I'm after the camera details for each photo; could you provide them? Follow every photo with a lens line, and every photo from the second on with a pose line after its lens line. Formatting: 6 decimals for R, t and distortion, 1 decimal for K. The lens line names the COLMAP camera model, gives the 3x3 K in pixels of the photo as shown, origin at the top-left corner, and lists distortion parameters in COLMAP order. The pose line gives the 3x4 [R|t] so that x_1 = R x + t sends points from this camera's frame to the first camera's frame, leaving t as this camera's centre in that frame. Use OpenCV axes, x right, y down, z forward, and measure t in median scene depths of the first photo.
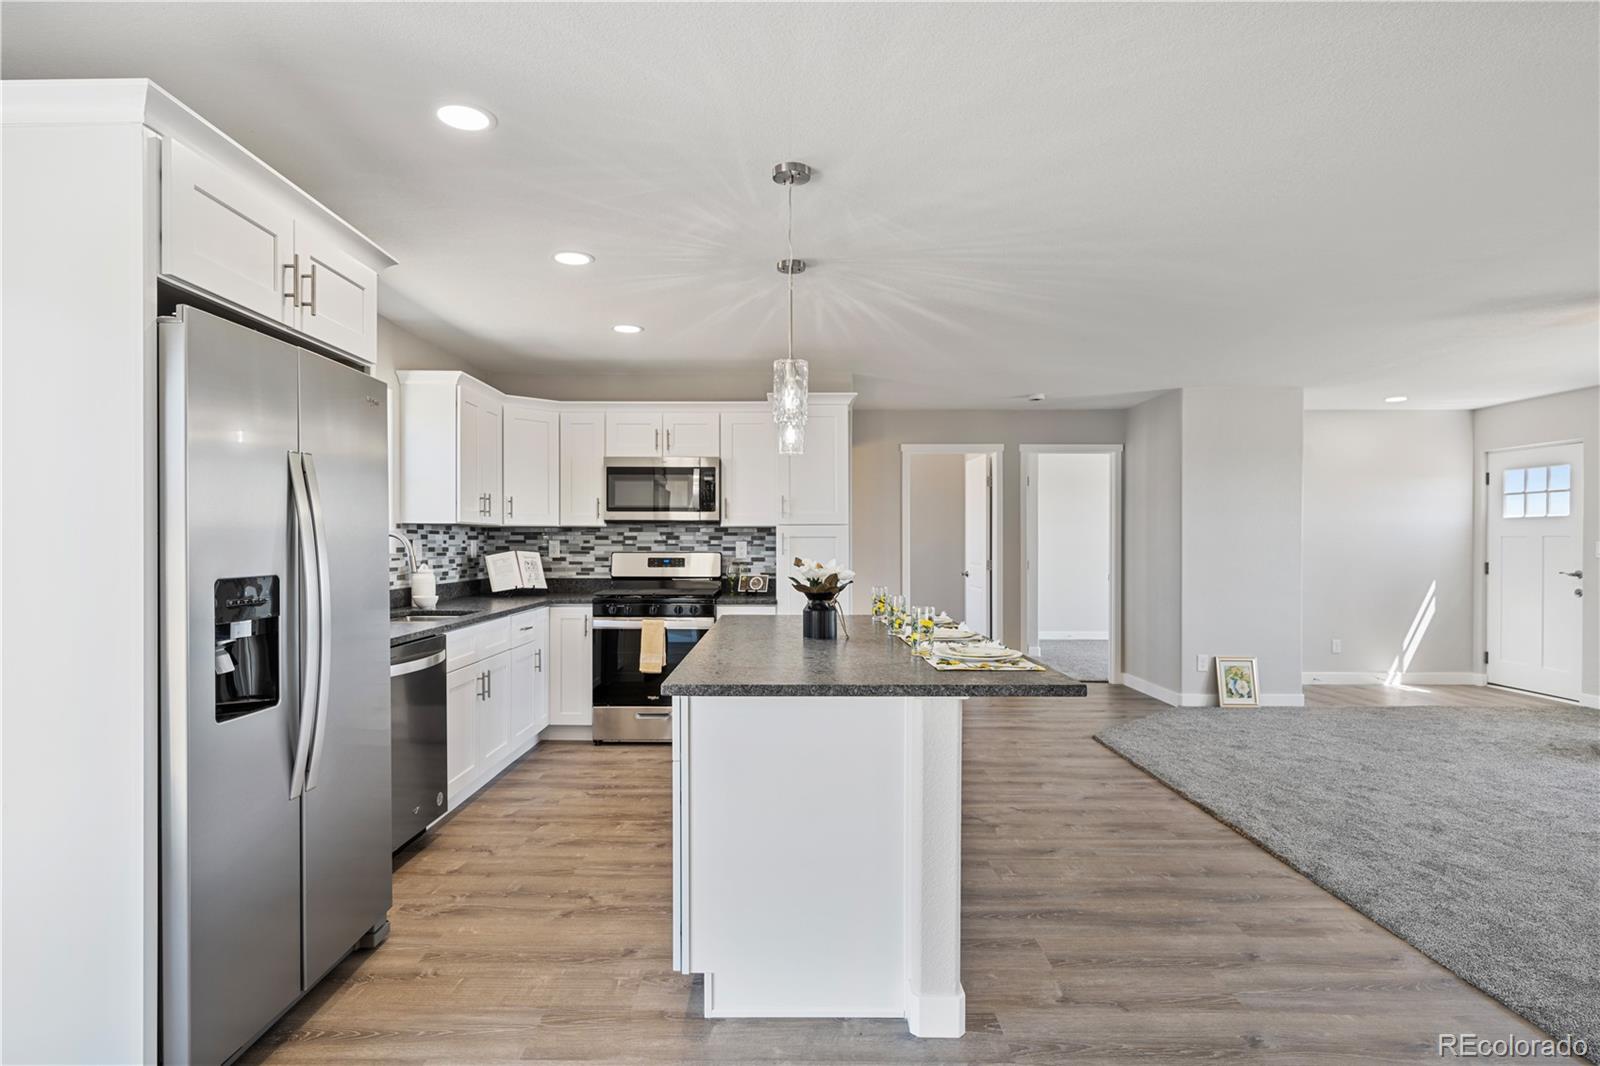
lens RADIAL K [[843.0, 0, 780.6], [0, 843.0, 546.8], [0, 0, 1]] dist [0.001940, 0.000216]
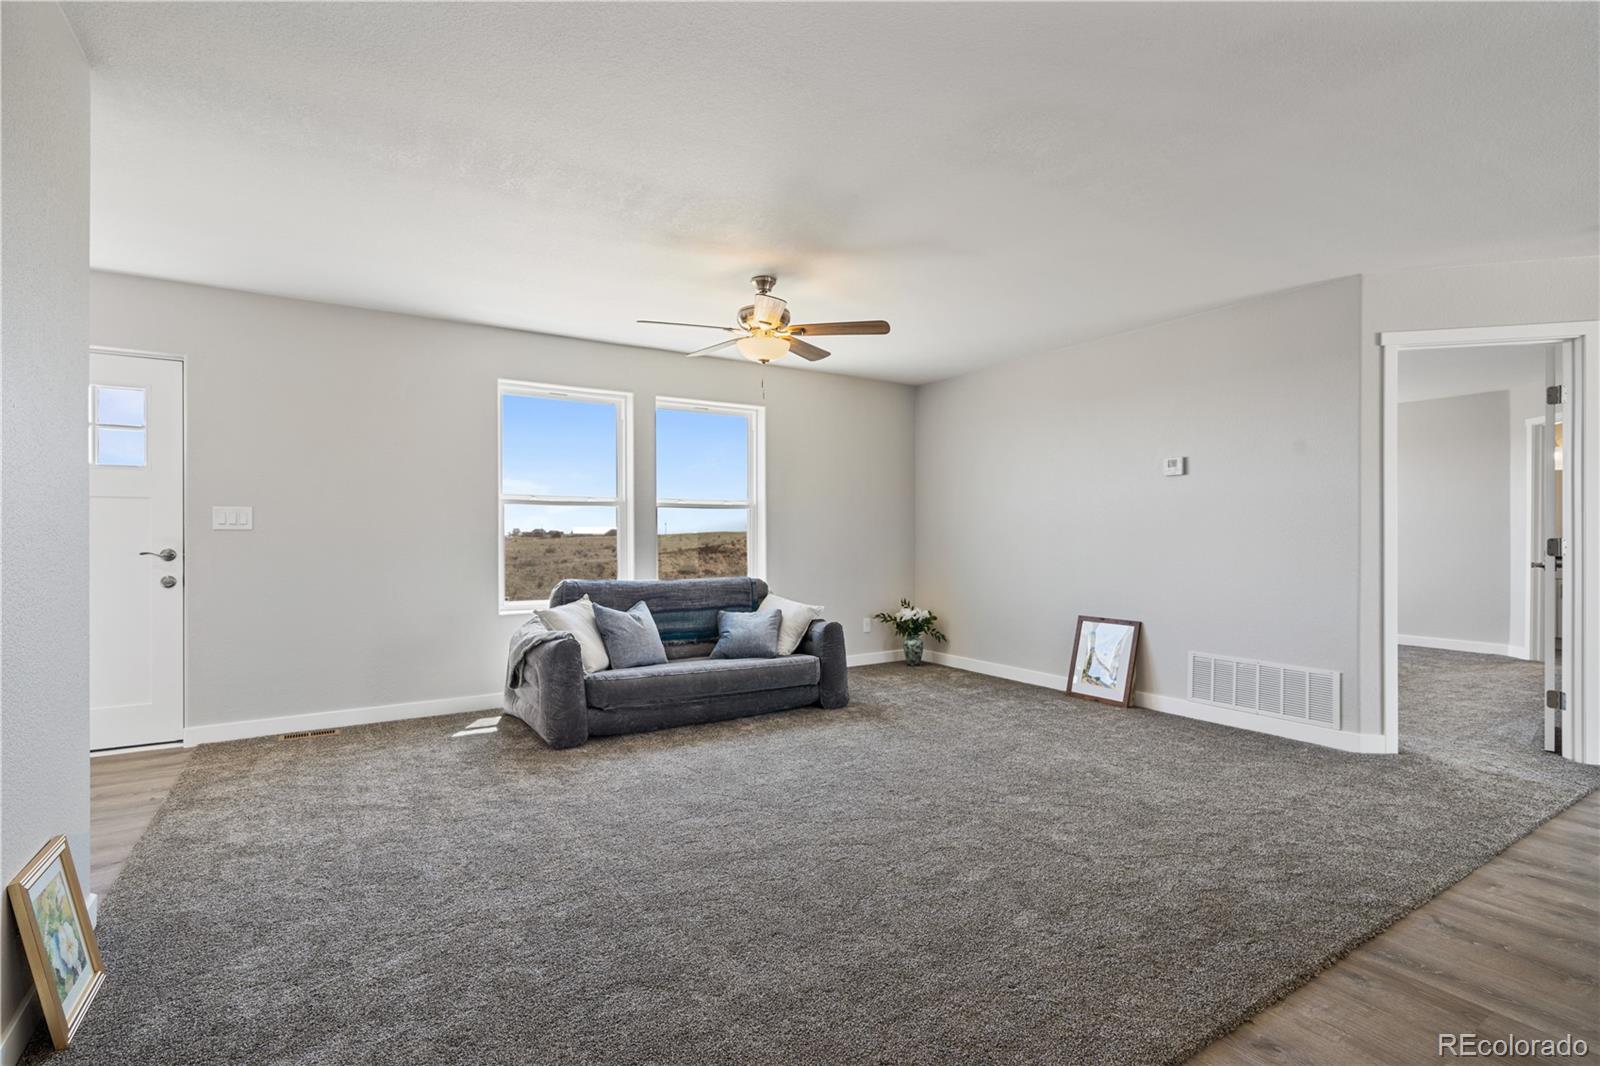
lens RADIAL K [[742.1, 0, 794.6], [0, 742.1, 534.3], [0, 0, 1]] dist [-0.002054, 0.000518]
pose [[-0.543297, -0.000692, 0.839541, 0.204890], [0.005259, 0.999977, 0.004227, 0.019460], [-0.839524, 0.006712, -0.543281, 1.070147]]
